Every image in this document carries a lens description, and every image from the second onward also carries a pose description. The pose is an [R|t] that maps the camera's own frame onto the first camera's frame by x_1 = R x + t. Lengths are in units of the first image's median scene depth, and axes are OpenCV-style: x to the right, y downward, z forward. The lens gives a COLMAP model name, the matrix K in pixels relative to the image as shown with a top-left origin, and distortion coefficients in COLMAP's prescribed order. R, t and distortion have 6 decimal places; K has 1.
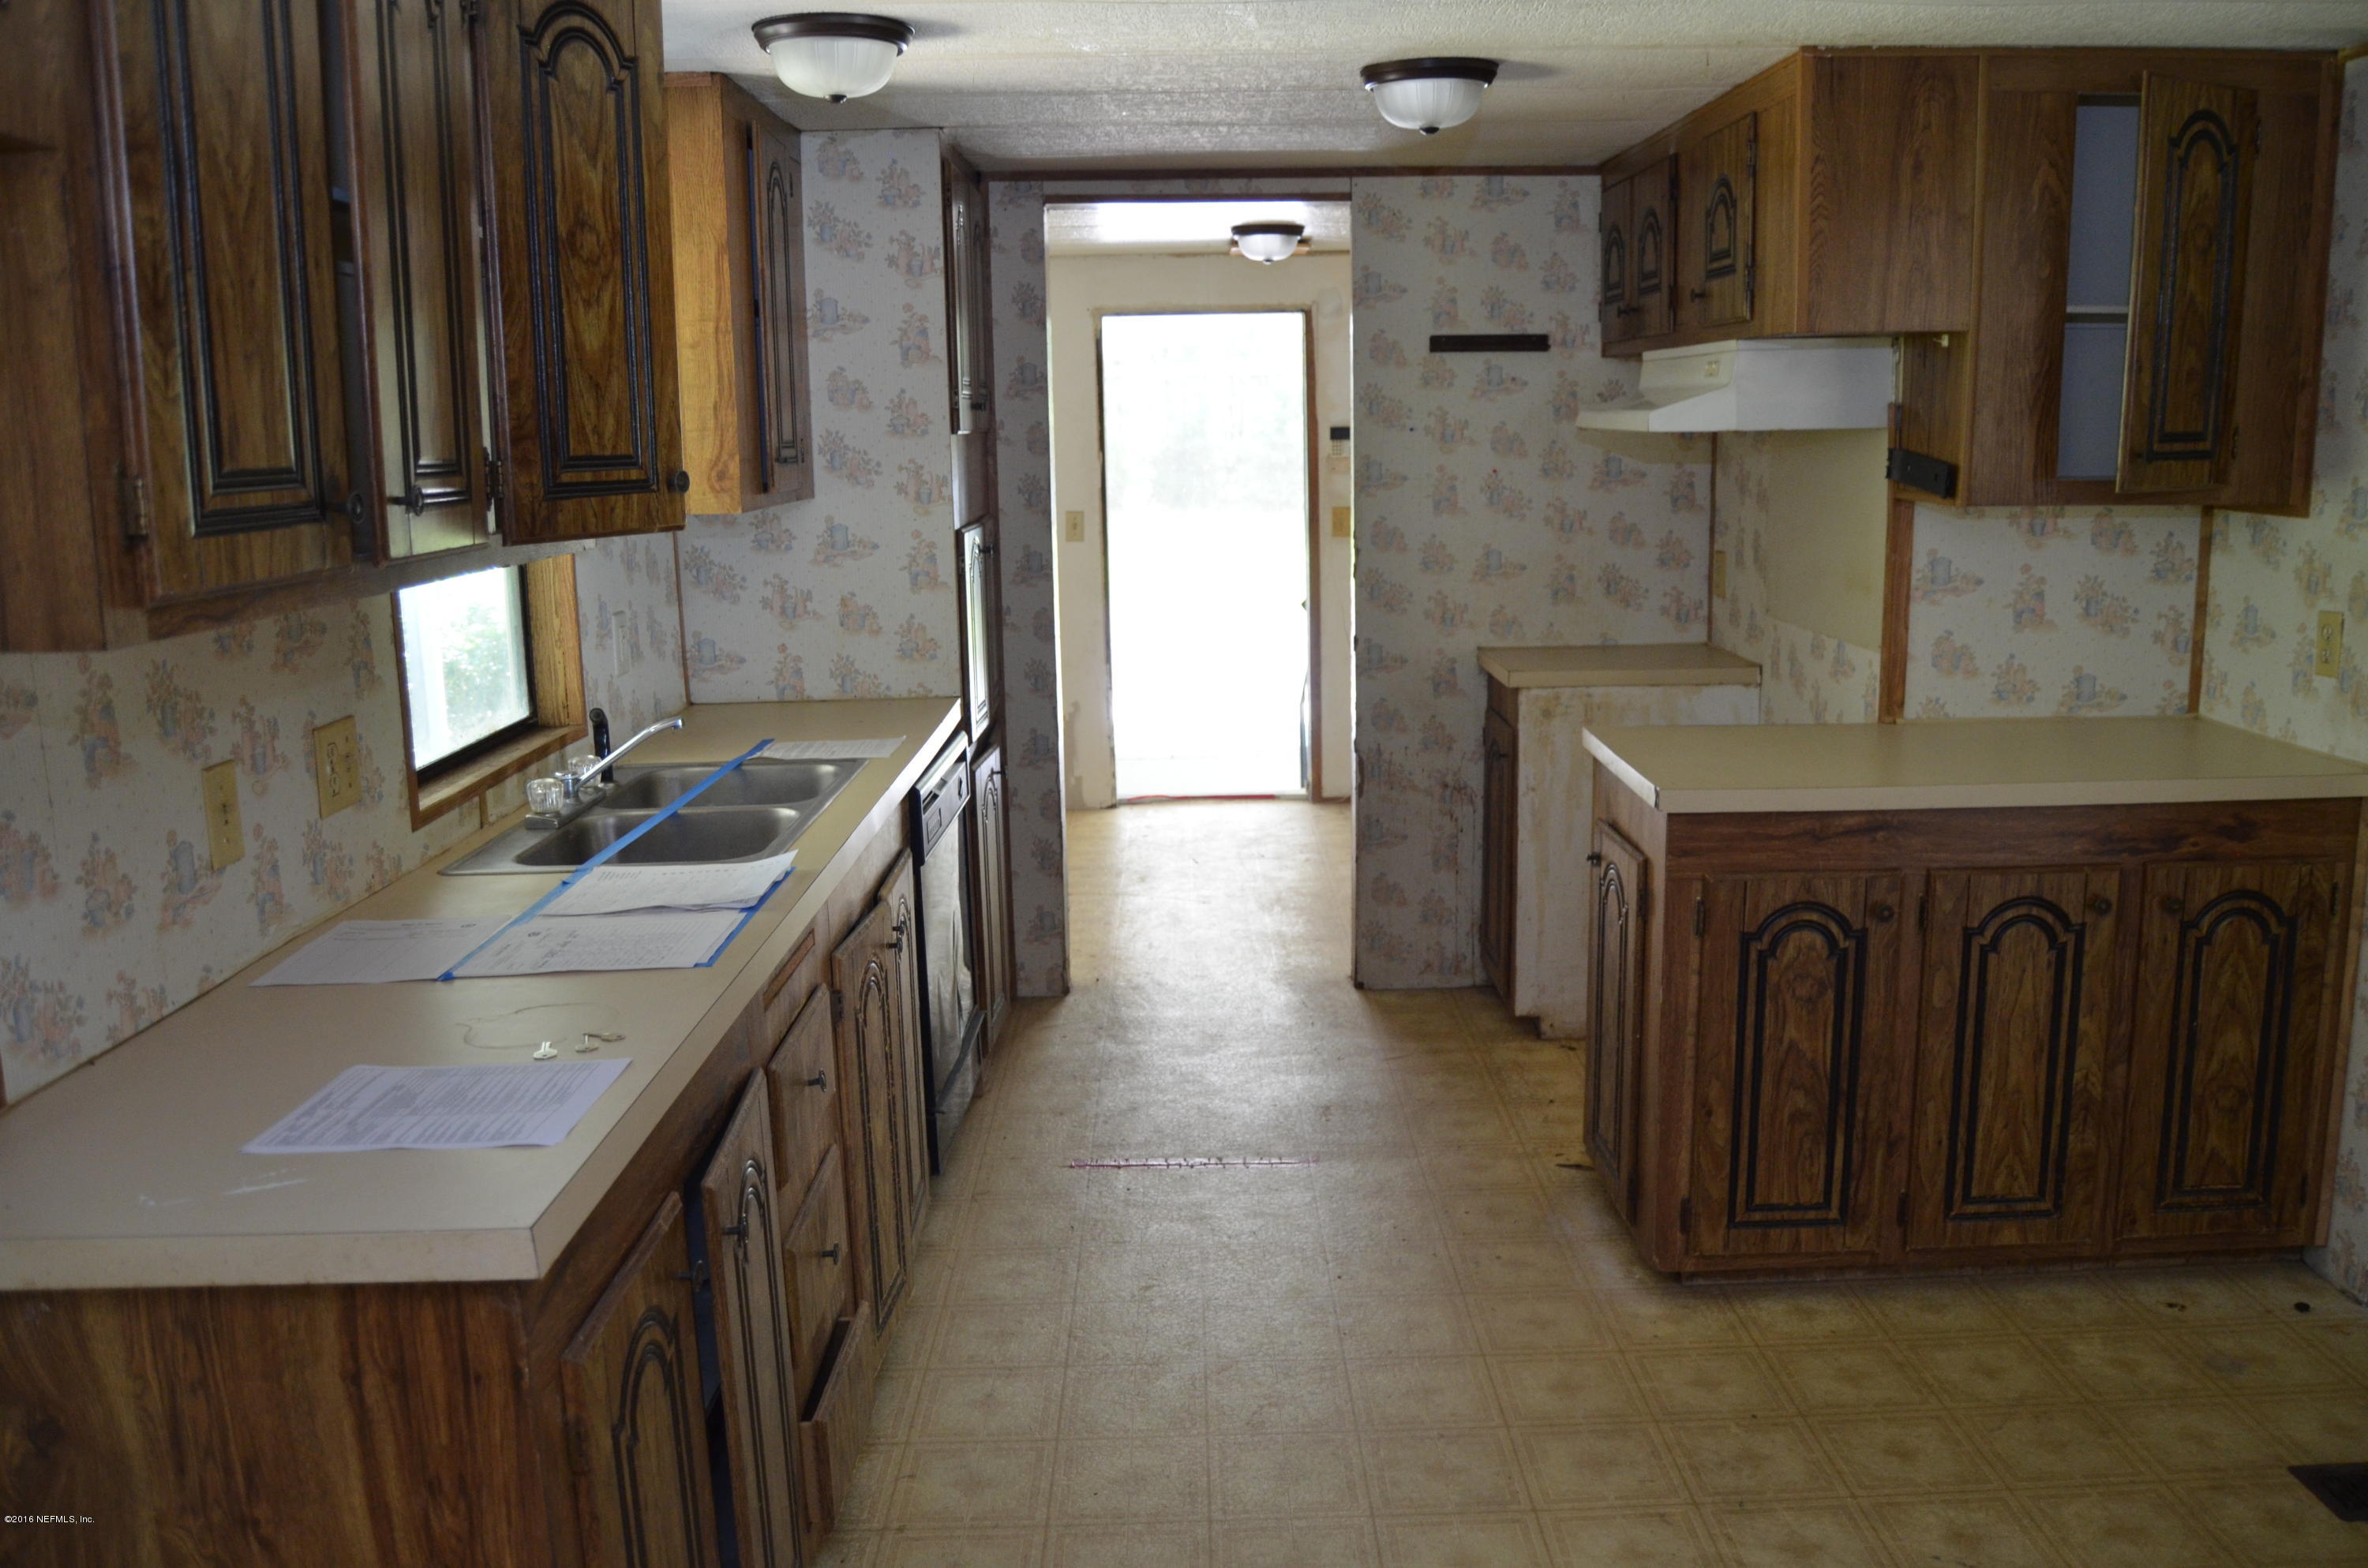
lens RADIAL K [[1874.6, 0, 1187.5], [0, 1874.6, 769.8], [0, 0, 1]] dist [-0.078659, 0.009399]
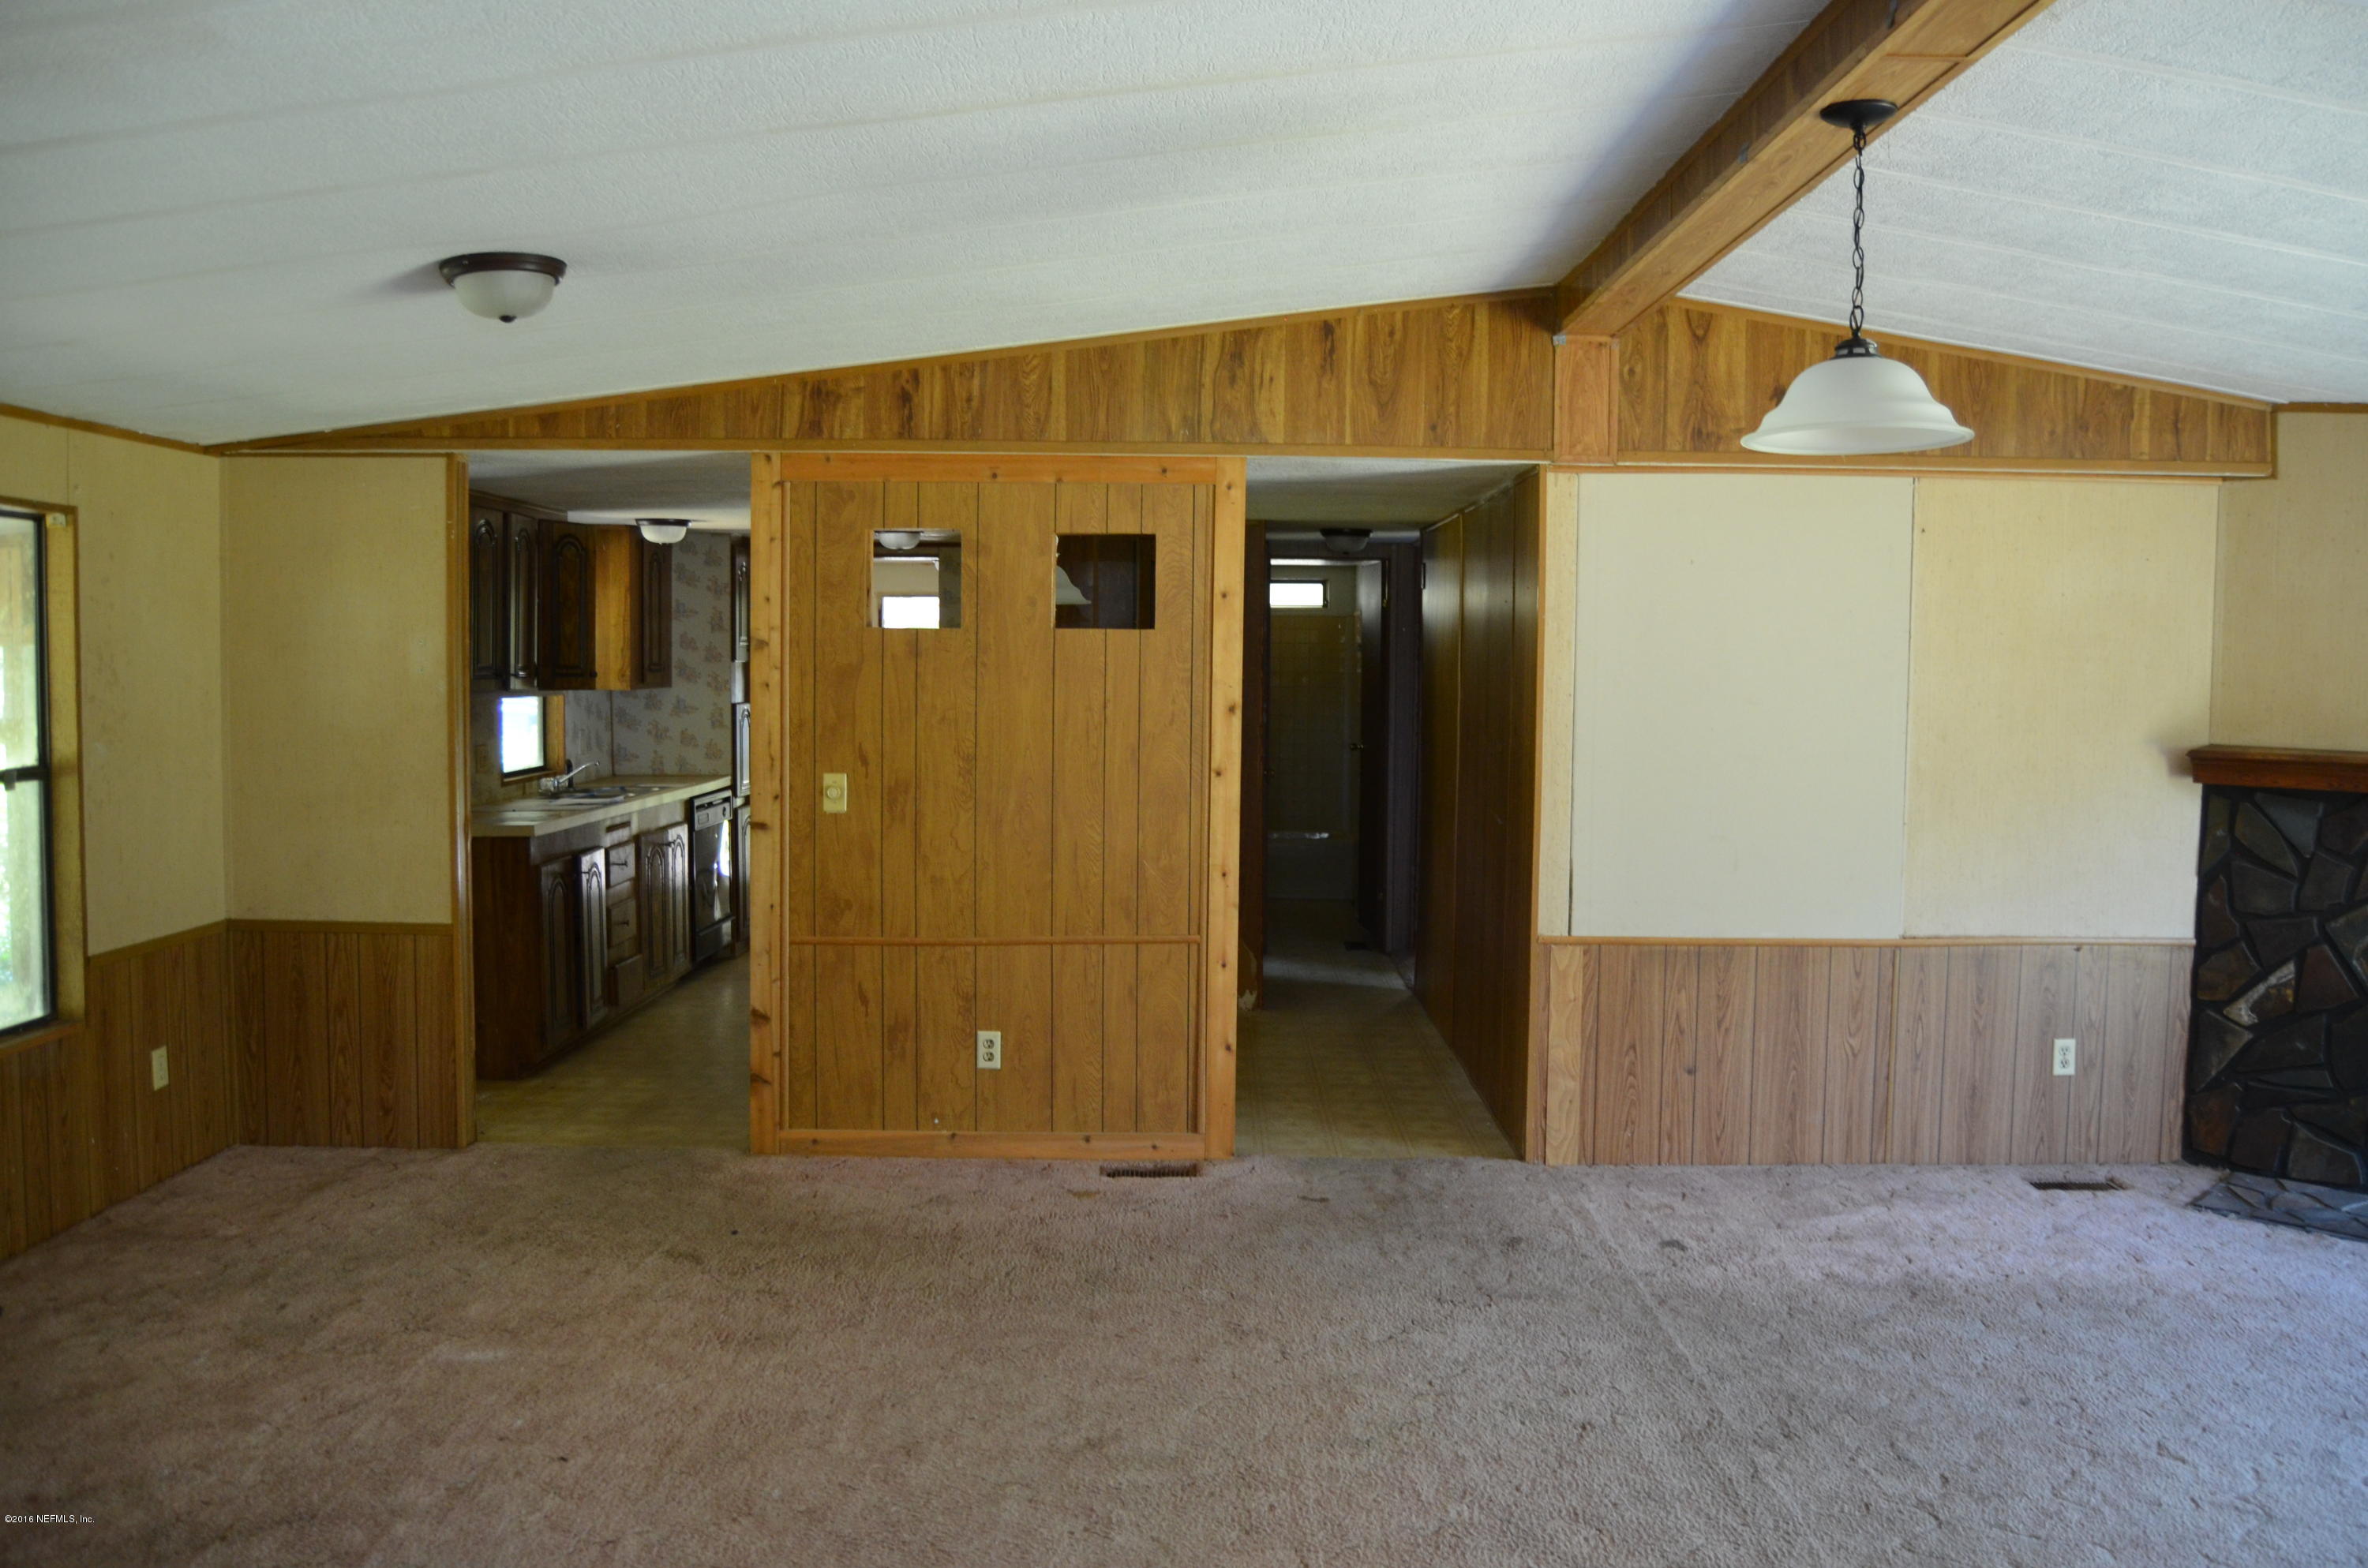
lens RADIAL K [[1874.6, 0, 1202.0], [0, 1874.6, 786.9], [0, 0, 1]] dist [-0.078659, 0.009399]
pose [[0.999600, 0.028044, -0.003549, 0.475890], [-0.028265, 0.993214, -0.112810, 0.222388], [0.000362, 0.112865, 0.993610, -1.301034]]
